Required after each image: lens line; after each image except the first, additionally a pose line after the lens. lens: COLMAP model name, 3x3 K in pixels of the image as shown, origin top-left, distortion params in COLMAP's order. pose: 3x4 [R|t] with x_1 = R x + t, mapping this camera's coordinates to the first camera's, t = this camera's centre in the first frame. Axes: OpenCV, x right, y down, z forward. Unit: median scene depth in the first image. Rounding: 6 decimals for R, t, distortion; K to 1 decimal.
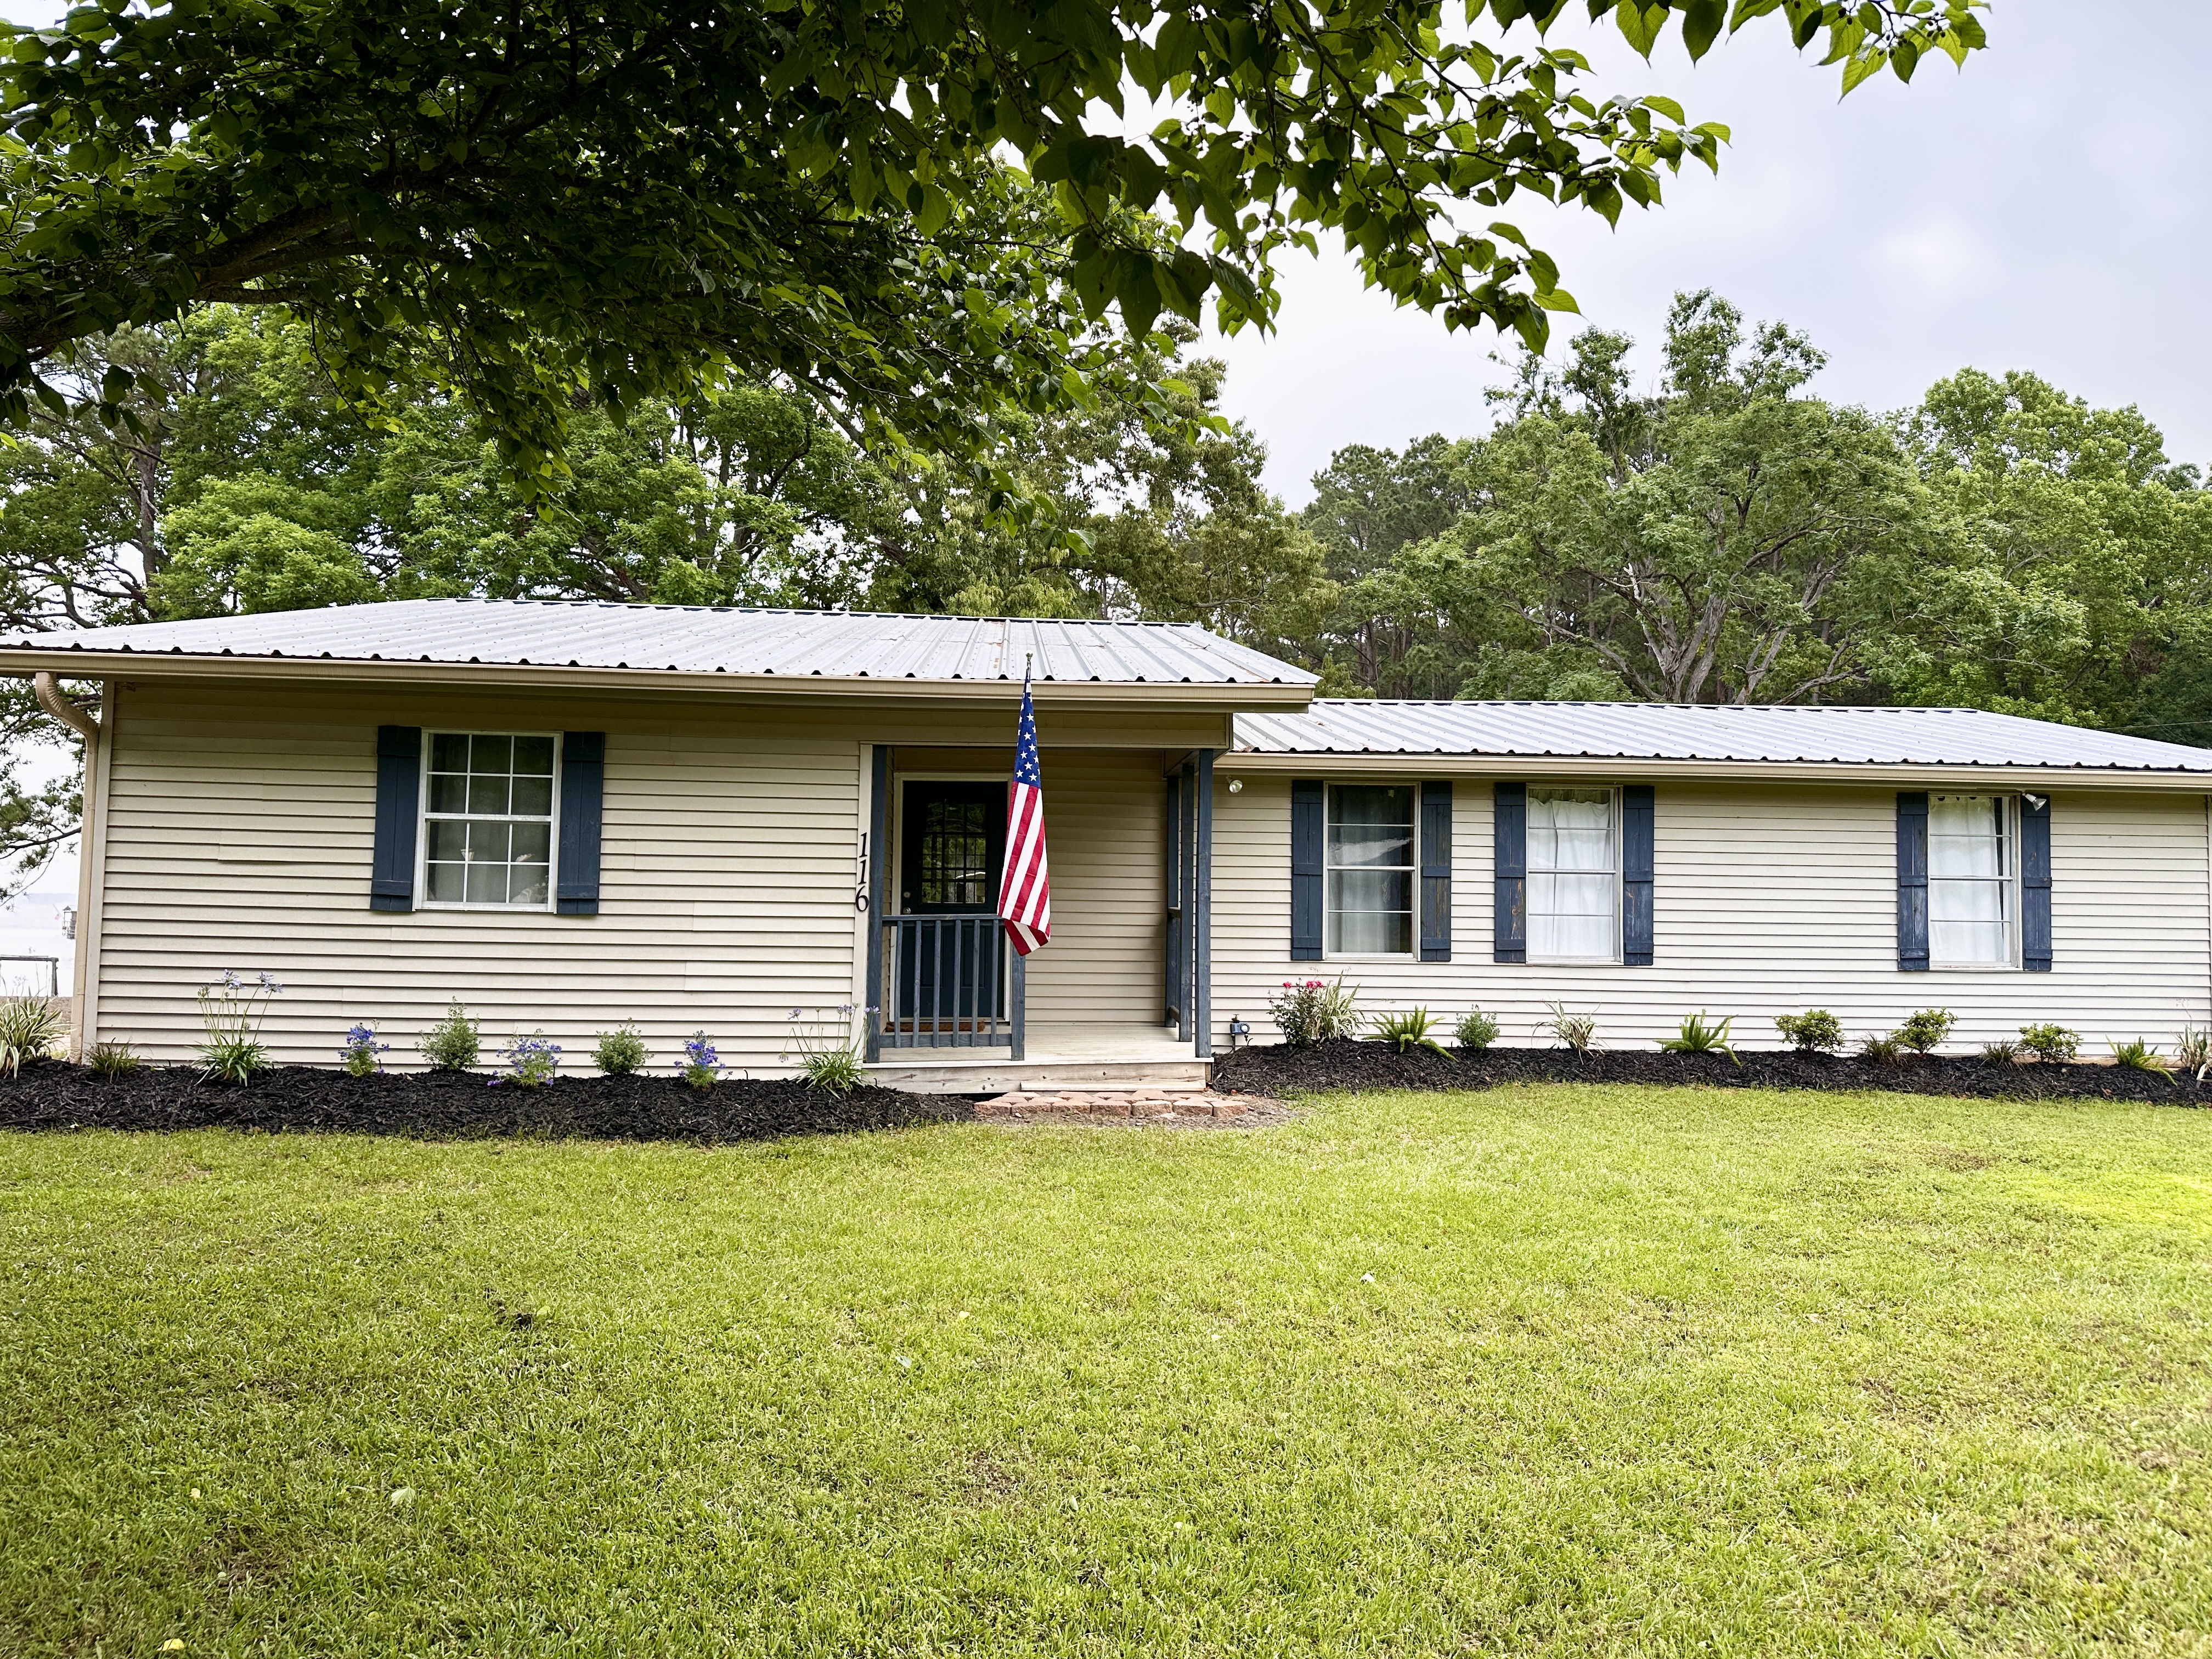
lens RADIAL K [[1569.3, 0, 1101.0], [0, 1569.3, 825.8], [0, 0, 1]] dist [0.037350, -0.049933]
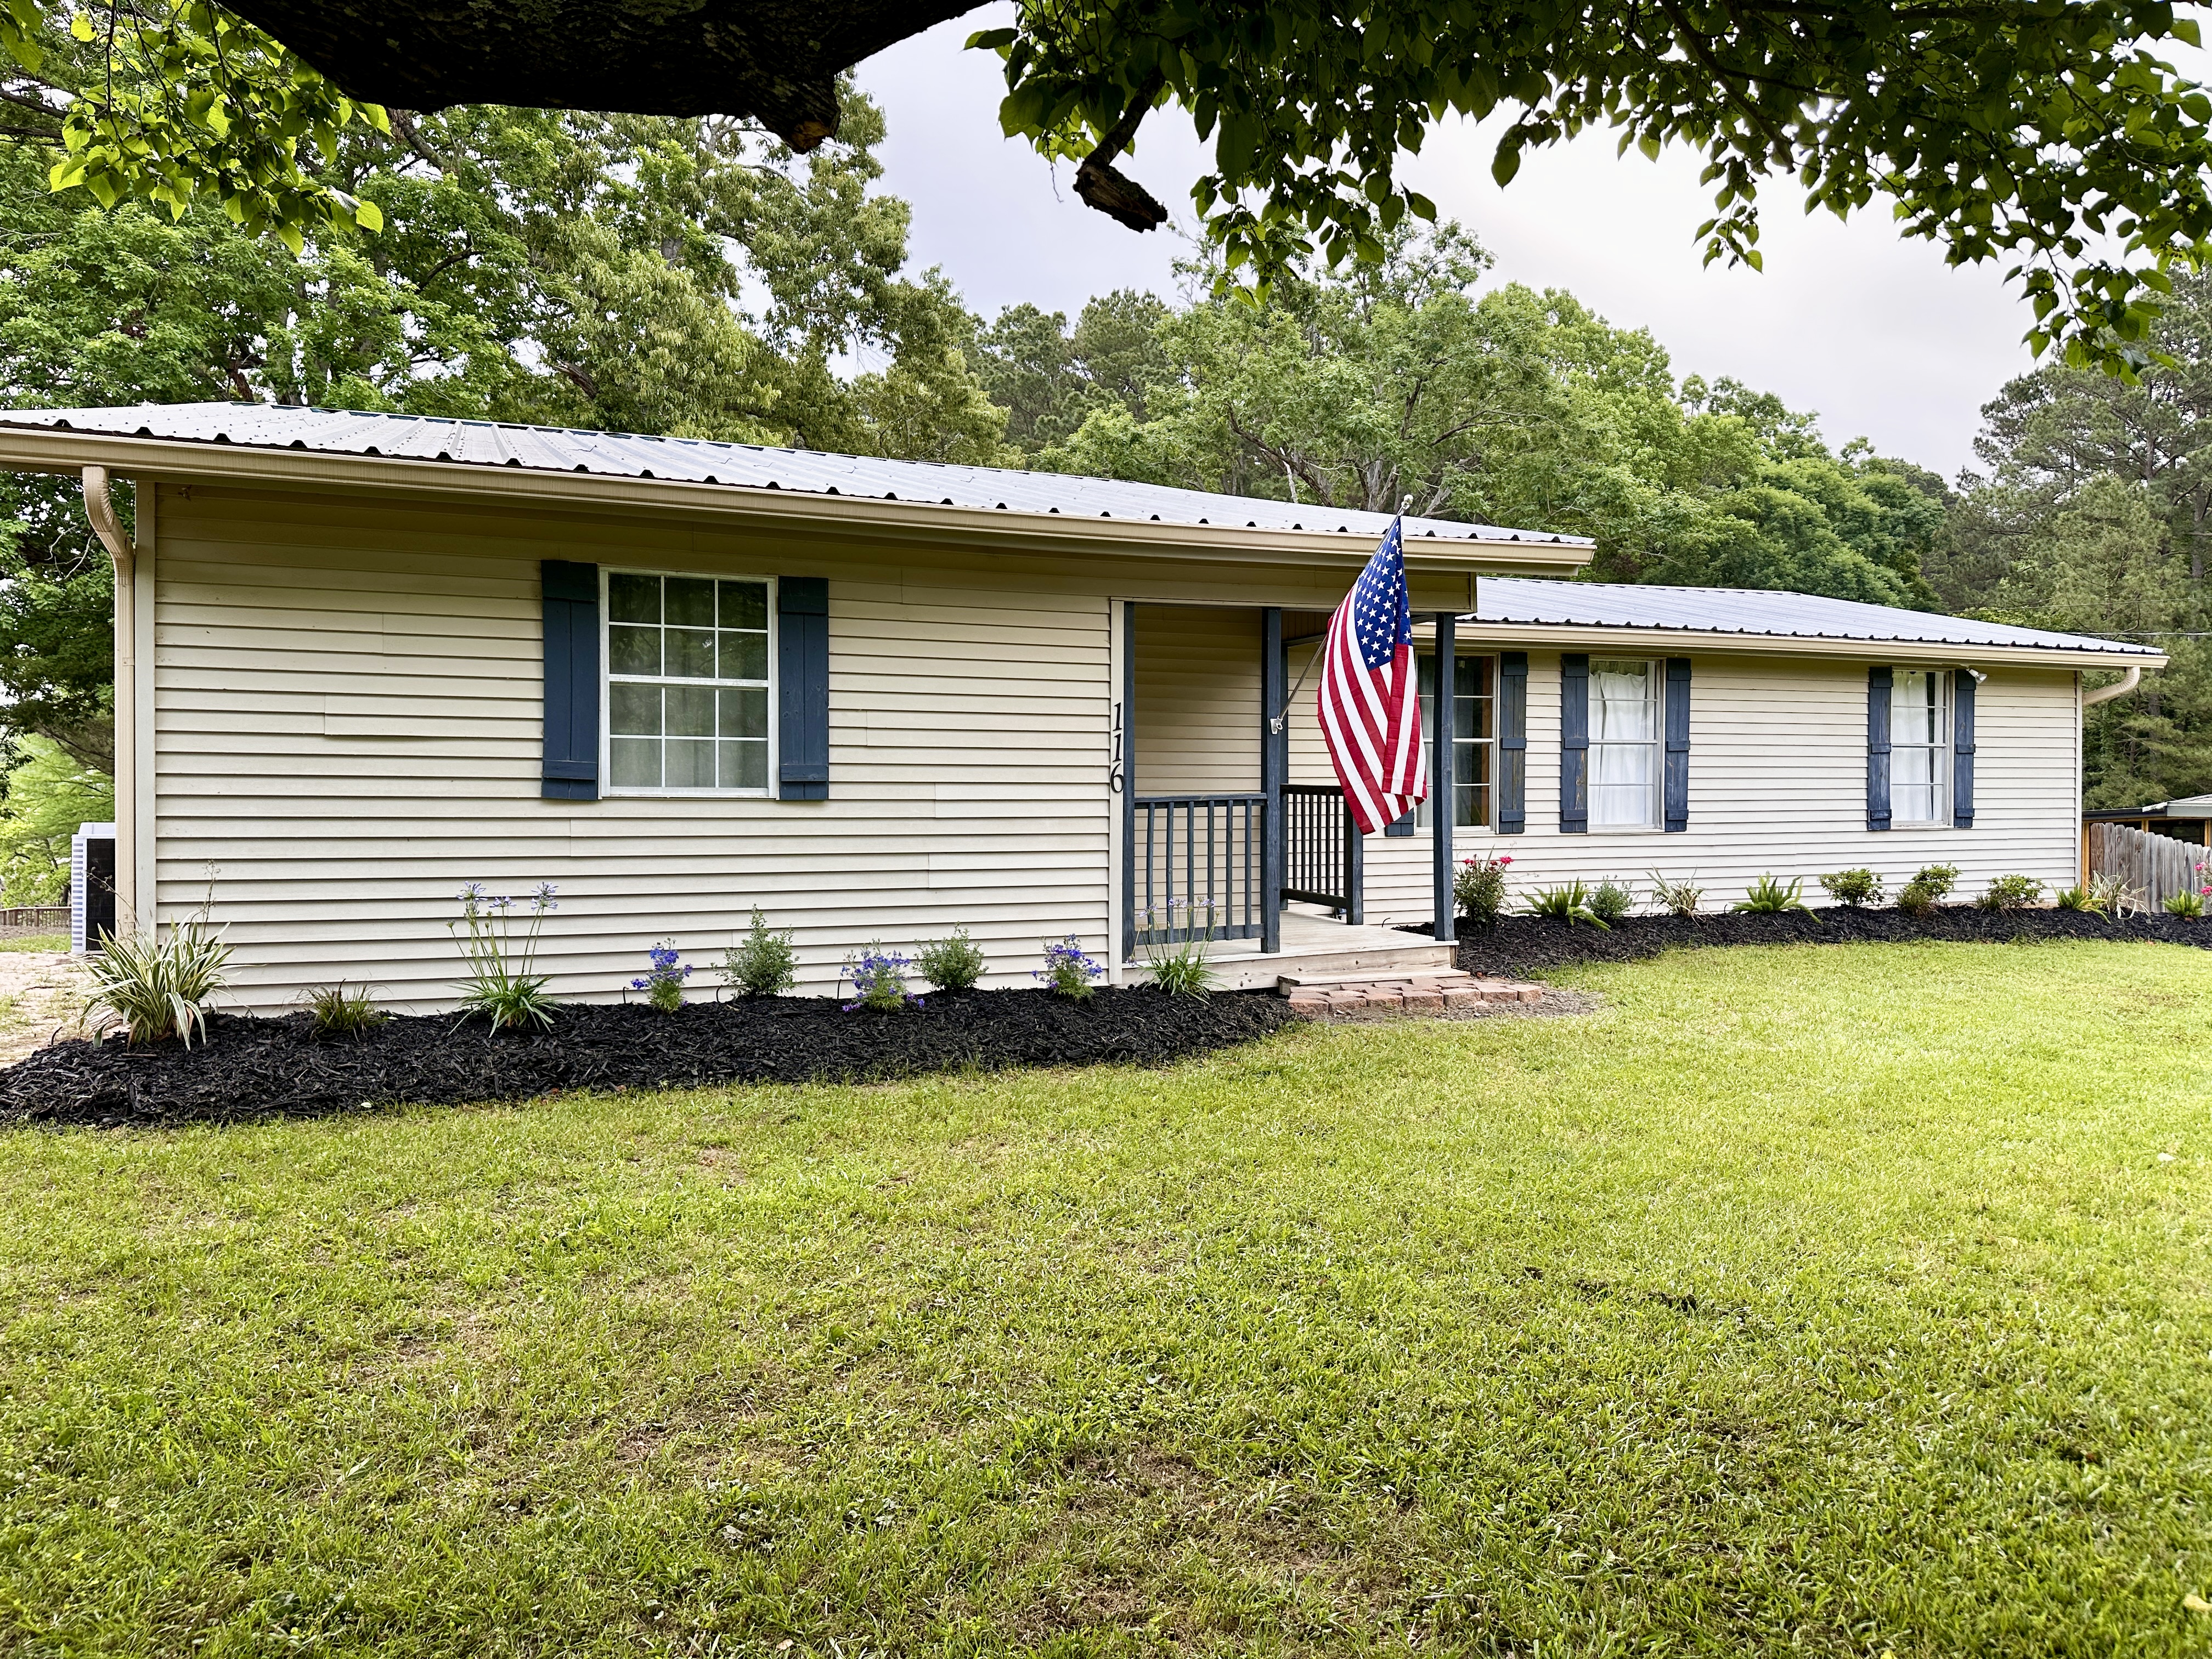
lens RADIAL K [[1569.3, 0, 1102.3], [0, 1569.3, 829.2], [0, 0, 1]] dist [0.037350, -0.049933]
pose [[0.947358, -0.023905, 0.319281, -0.378556], [-0.001879, 0.996777, 0.080205, 0.004444], [-0.320169, -0.076583, 0.944260, 0.148022]]
